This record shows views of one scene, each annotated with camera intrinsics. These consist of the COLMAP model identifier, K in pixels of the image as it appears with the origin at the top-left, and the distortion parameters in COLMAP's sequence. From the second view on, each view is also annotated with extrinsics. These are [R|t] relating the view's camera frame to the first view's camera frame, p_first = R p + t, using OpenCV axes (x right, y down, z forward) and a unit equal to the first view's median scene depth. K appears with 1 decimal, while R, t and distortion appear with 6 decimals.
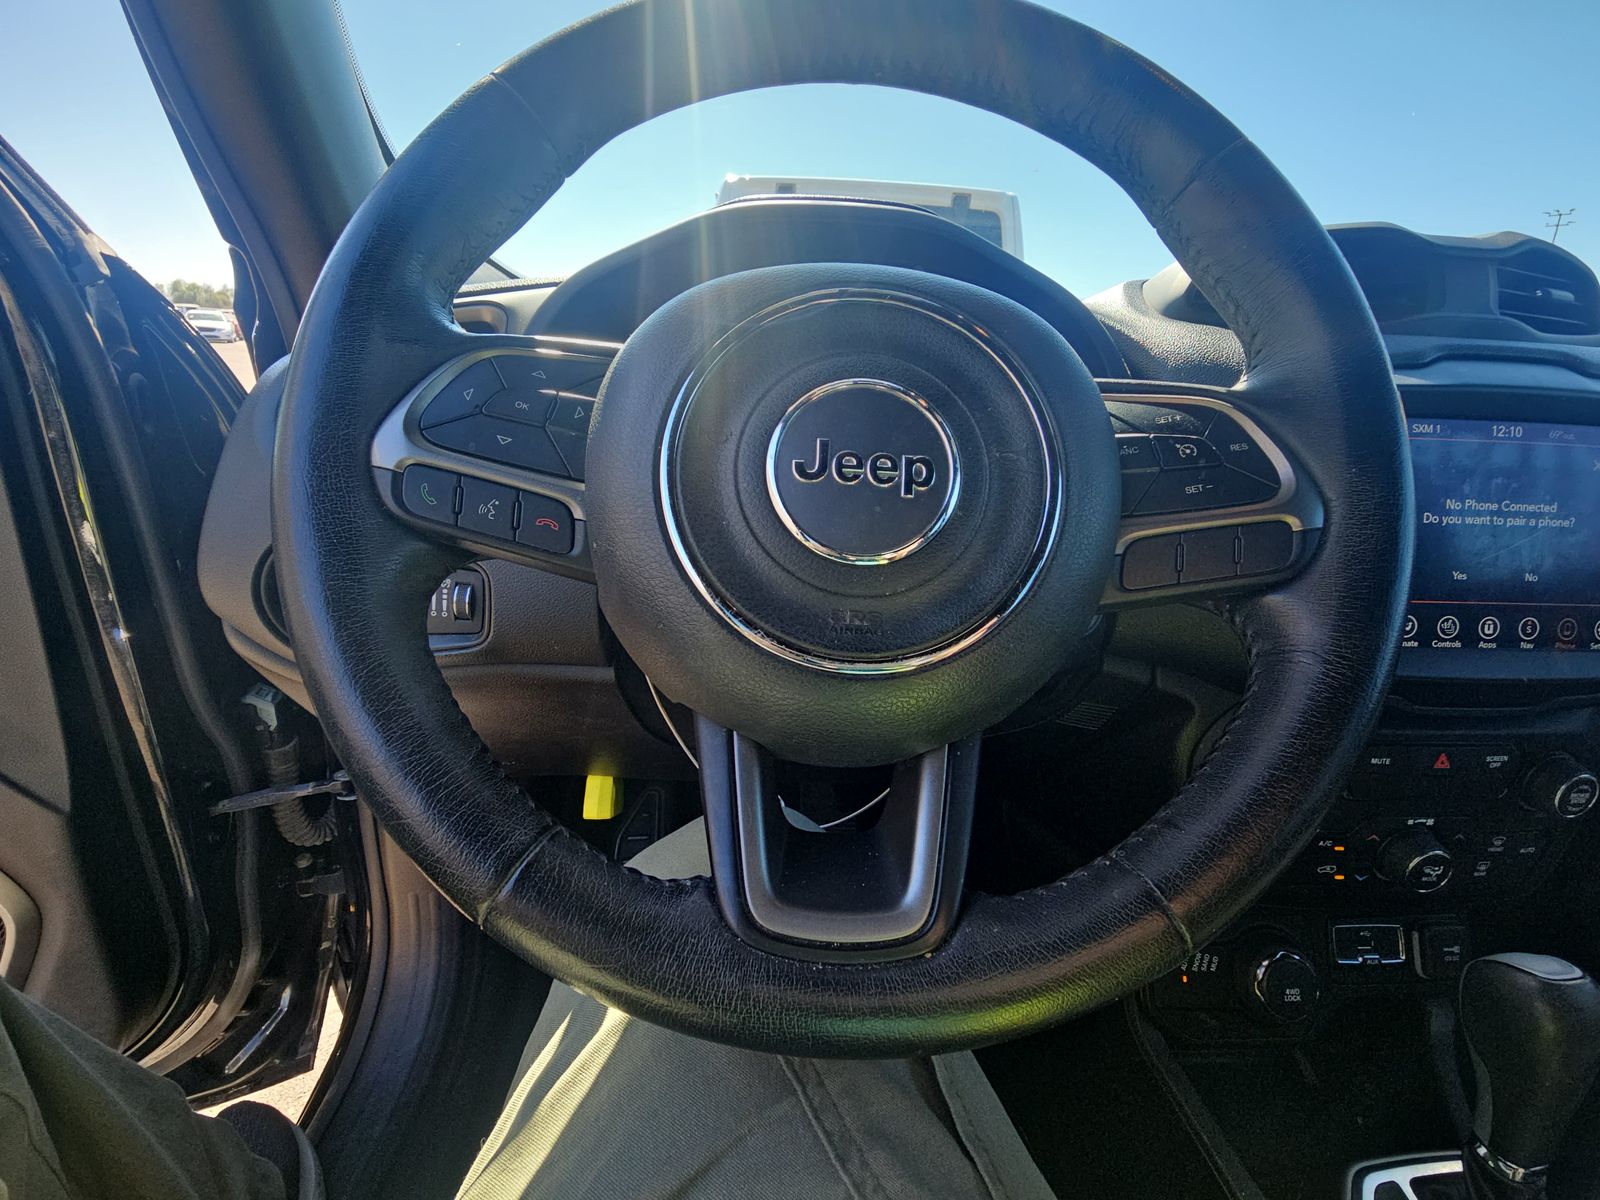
lens RADIAL K [[643.8, 0, 806.5], [0, 643.8, 585.4], [0, 0, 1]] dist [-0.003021, -0.000938]
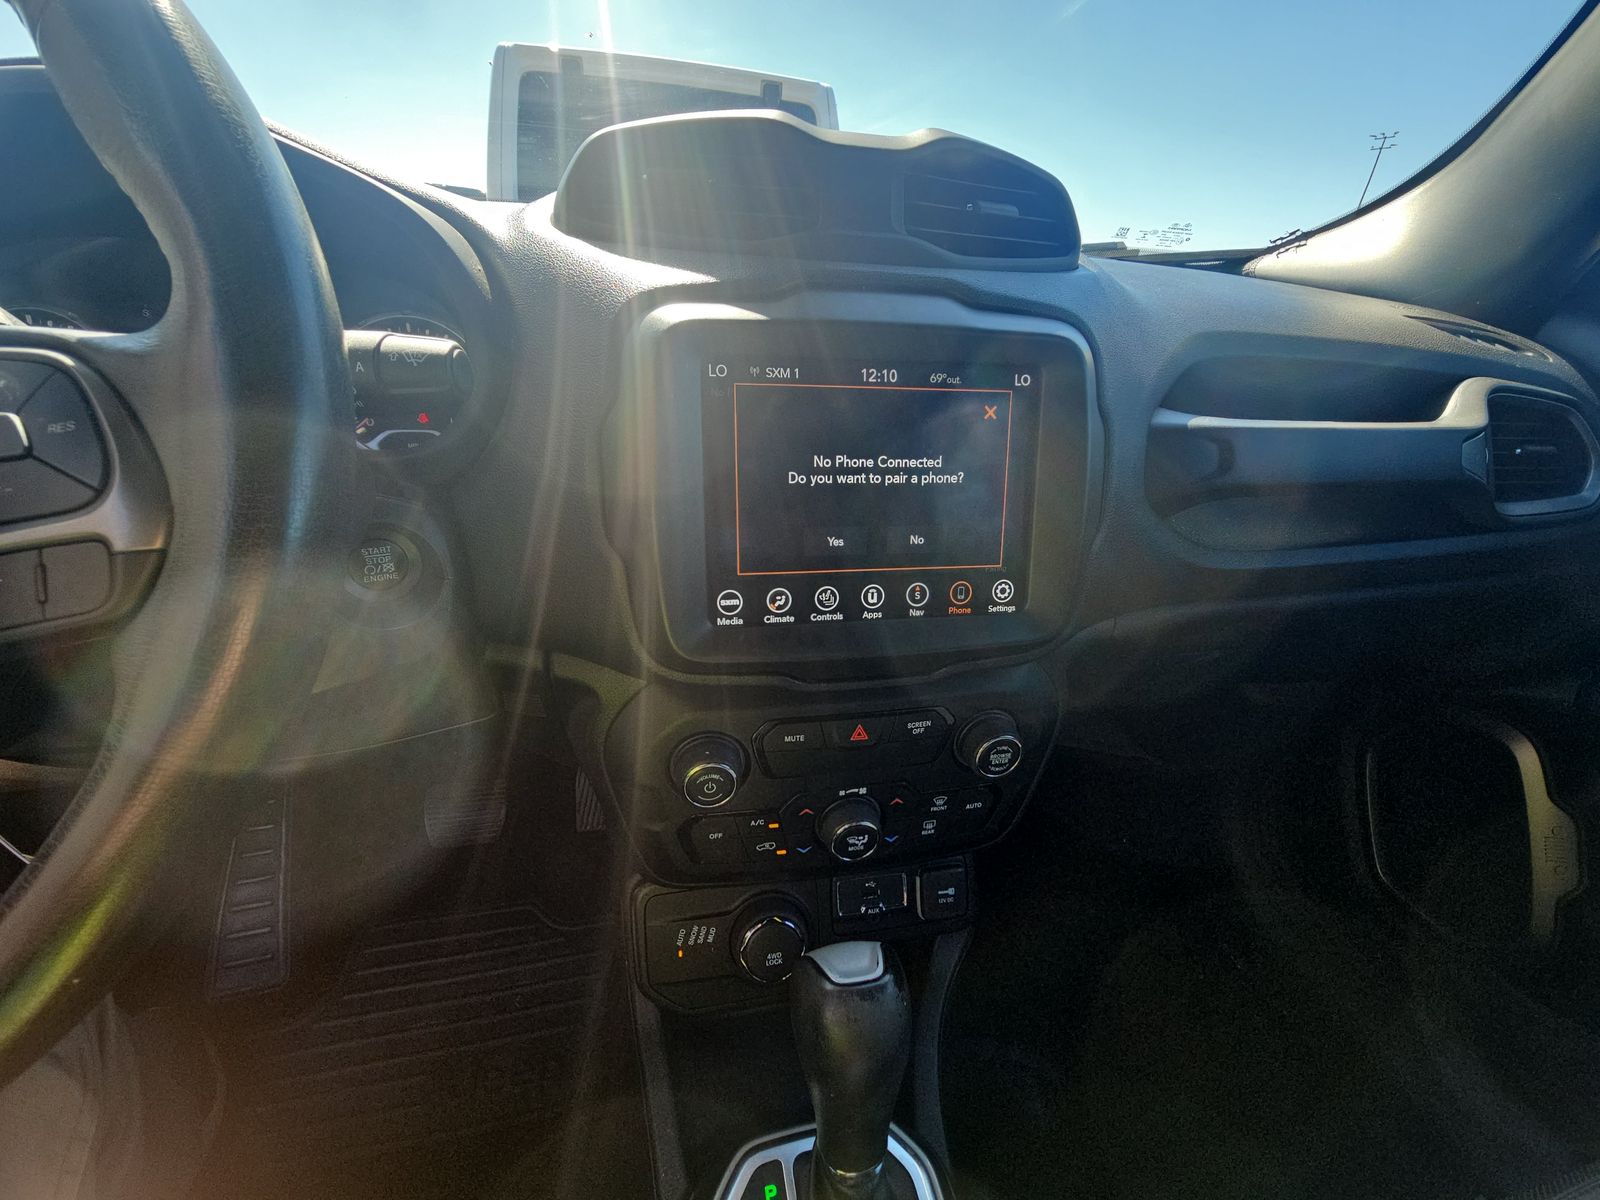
lens RADIAL K [[643.8, 0, 783.3], [0, 643.8, 598.5], [0, 0, 1]] dist [-0.003021, -0.000938]
pose [[0.987300, -0.052668, 0.149880, 0.799553], [0.032312, 0.990299, 0.135145, -0.059996], [-0.155543, -0.128585, 0.979424, 0.114971]]
